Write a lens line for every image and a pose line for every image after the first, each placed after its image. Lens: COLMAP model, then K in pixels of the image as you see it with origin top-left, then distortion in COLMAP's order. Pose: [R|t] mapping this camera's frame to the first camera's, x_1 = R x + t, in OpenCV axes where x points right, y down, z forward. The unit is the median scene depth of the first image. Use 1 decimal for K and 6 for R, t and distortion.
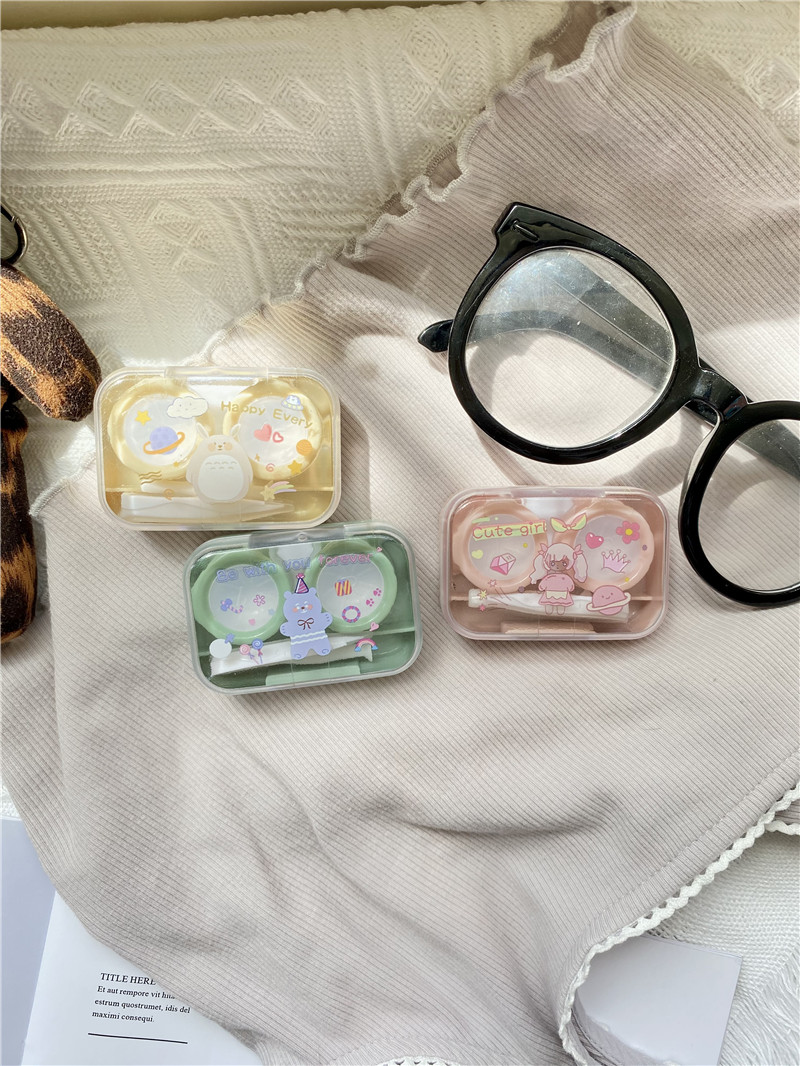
lens RADIAL K [[801.3, 0, 387.6], [0, 801.3, 532.2], [0, 0, 1]] dist [-0.008553, 0.002071]
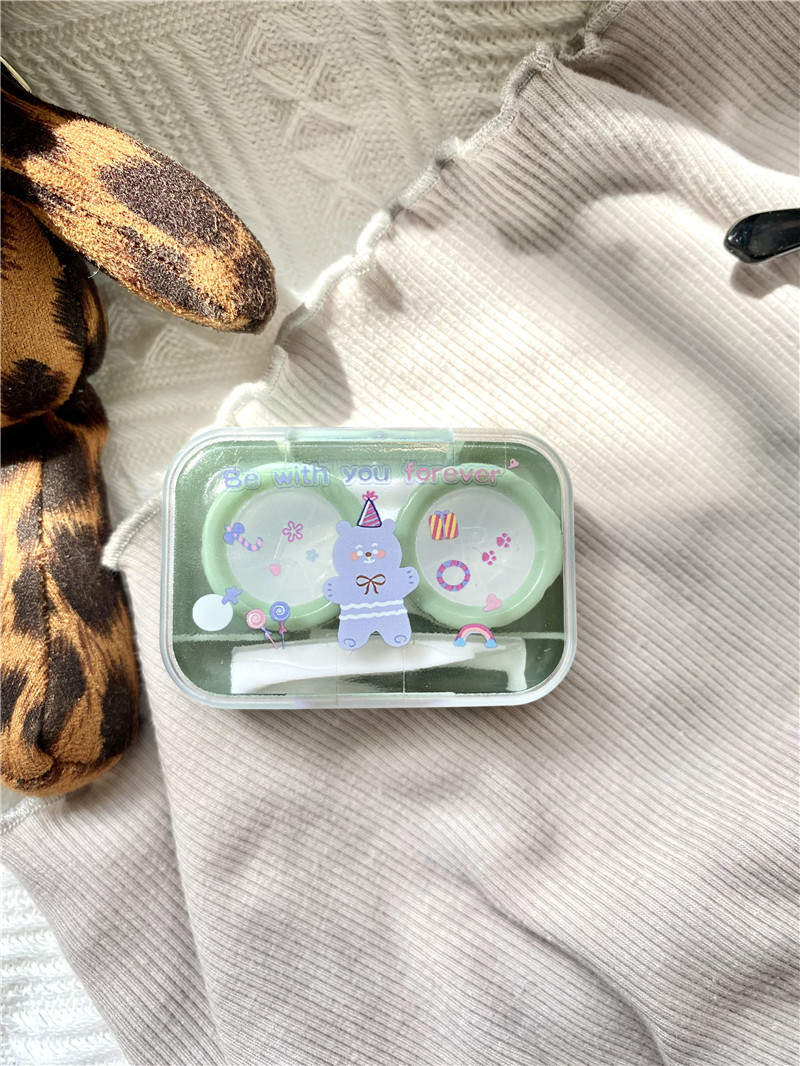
lens RADIAL K [[853.0, 0, 399.2], [0, 853.0, 537.5], [0, 0, 1]] dist [-0.017116, 0.005199]
pose [[0.988084, -0.152109, -0.023510, -0.227862], [0.148622, 0.982621, -0.111206, 0.068817], [0.040017, 0.106387, 0.993519, 0.403624]]
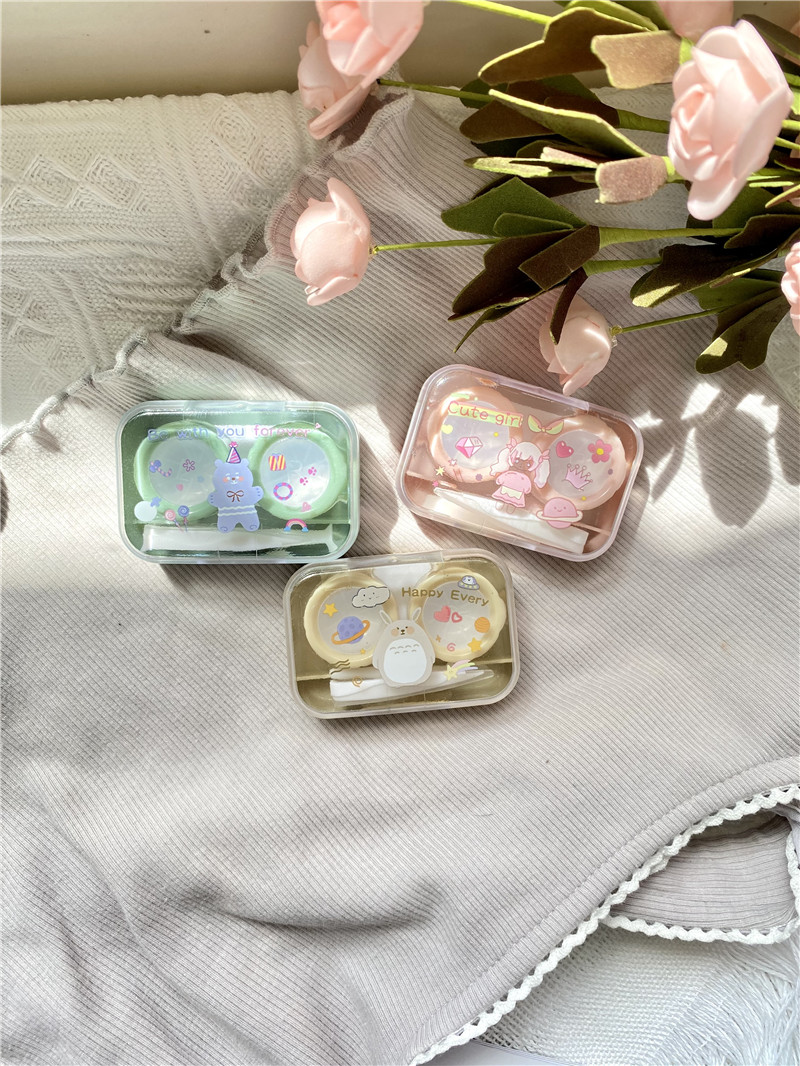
lens RADIAL K [[801.3, 0, 387.6], [0, 801.3, 532.2], [0, 0, 1]] dist [-0.008553, 0.002071]
pose [[0.999891, 0.013271, 0.006546, 0.223454], [-0.012483, 0.994023, -0.108459, 0.019173], [-0.007946, 0.108365, 0.994079, 0.021146]]
